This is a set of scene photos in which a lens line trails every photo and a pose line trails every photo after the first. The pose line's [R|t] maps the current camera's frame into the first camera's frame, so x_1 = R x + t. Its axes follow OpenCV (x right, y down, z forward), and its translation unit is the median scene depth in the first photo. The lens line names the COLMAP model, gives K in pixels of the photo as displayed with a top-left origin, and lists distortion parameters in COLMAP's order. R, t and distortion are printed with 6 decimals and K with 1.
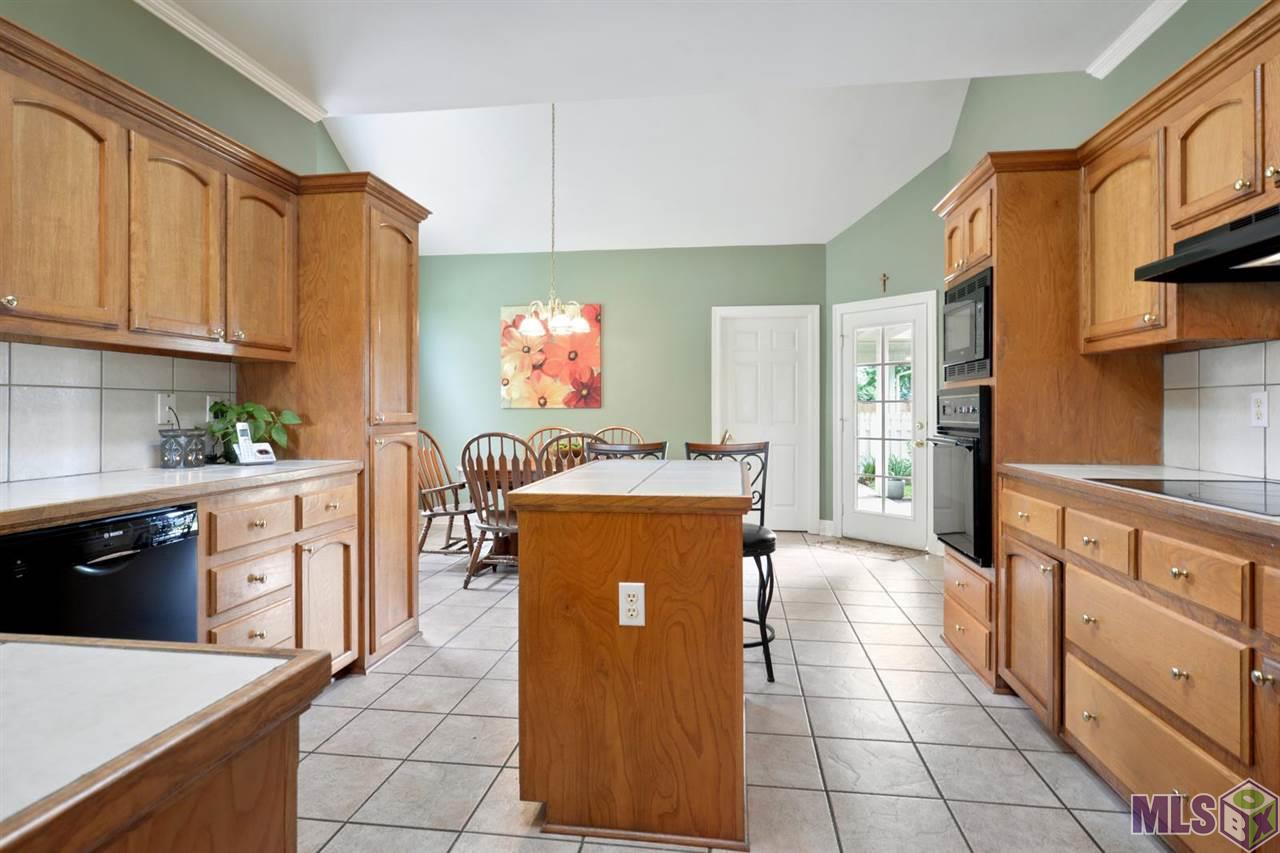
lens RADIAL K [[673.9, 0, 640.0], [0, 673.9, 426.5], [0, 0, 1]] dist [0.001092, 0.000589]
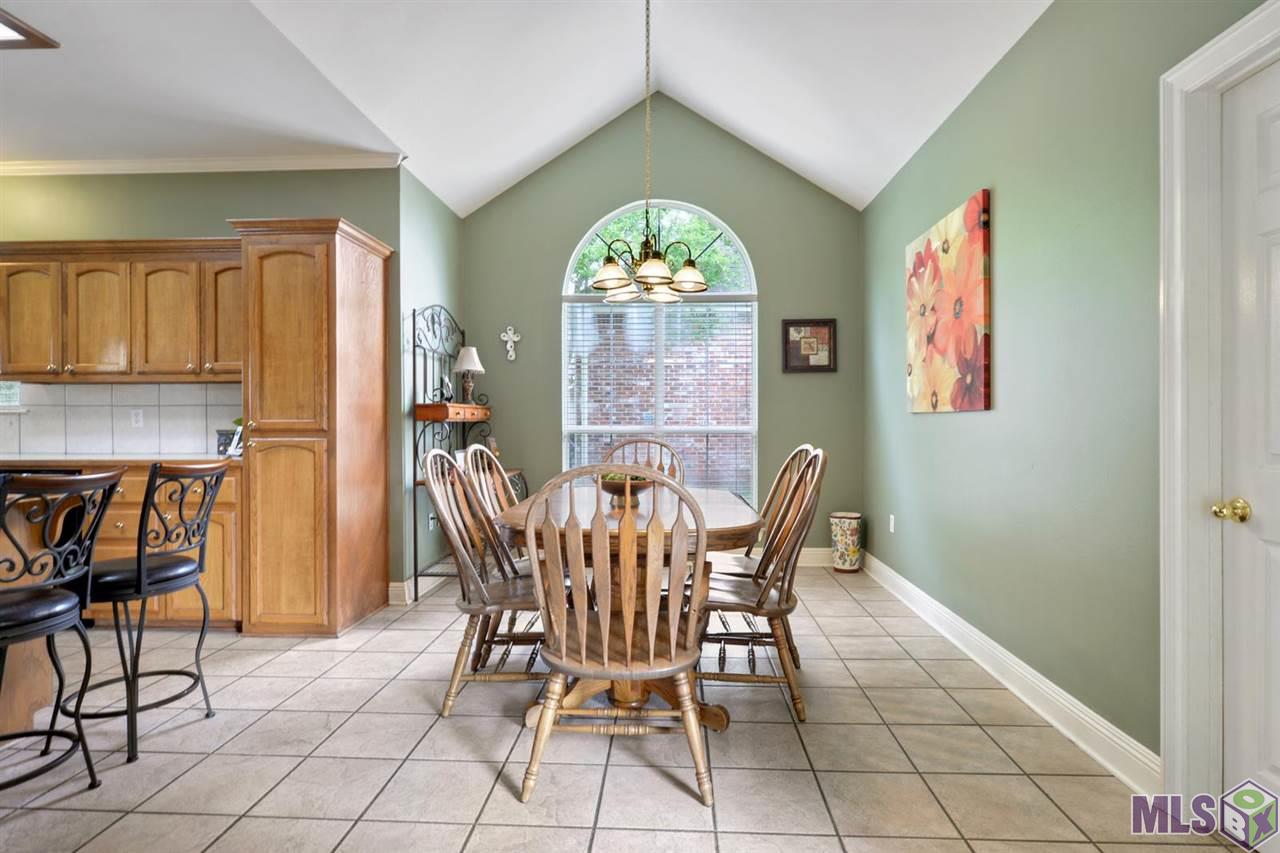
lens RADIAL K [[673.9, 0, 640.0], [0, 673.9, 426.5], [0, 0, 1]] dist [0.001092, 0.000589]
pose [[0.089779, 0.011797, -0.995892, 0.382515], [-0.023455, 0.999678, 0.009727, -0.015650], [0.995685, 0.022485, 0.090027, 0.720006]]
